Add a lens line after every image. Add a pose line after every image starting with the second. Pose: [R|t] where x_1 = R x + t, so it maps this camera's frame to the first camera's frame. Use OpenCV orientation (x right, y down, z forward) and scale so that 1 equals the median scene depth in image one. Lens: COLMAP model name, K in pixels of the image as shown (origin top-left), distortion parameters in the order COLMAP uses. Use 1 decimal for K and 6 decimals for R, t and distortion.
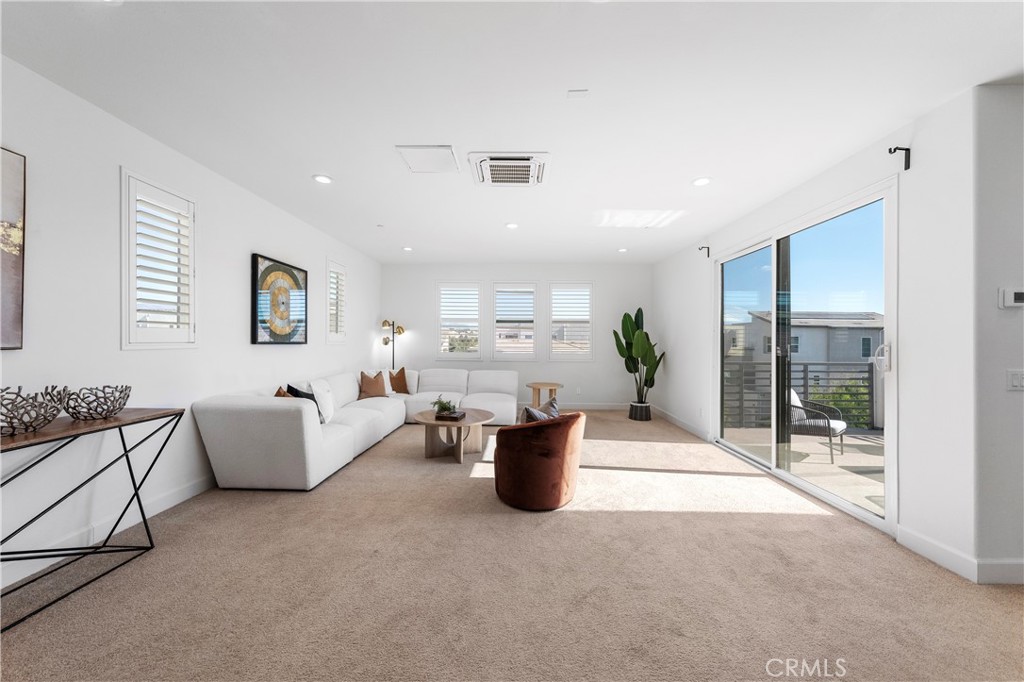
lens RADIAL K [[385.3, 0, 516.5], [0, 385.3, 340.9], [0, 0, 1]] dist [0.000682, 0.000025]
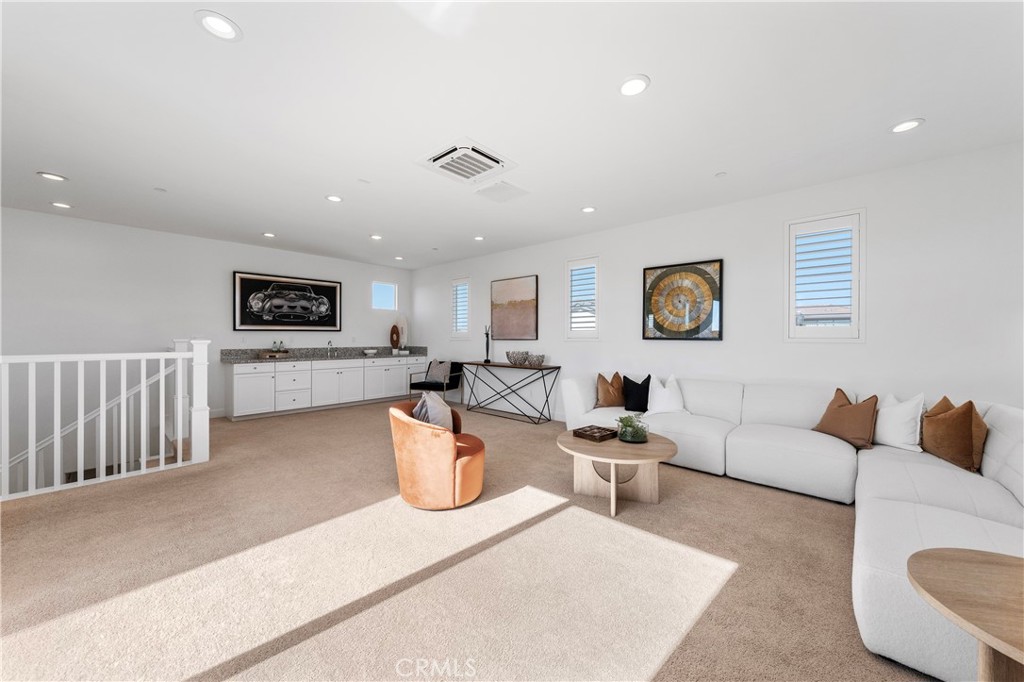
lens RADIAL K [[385.3, 0, 518.9], [0, 385.3, 340.2], [0, 0, 1]] dist [0.000682, 0.000025]
pose [[-0.659973, 0.002960, -0.751283, 0.502848], [0.001748, 0.999996, 0.002405, 0.005683], [0.751287, 0.000274, -0.659976, 1.379791]]
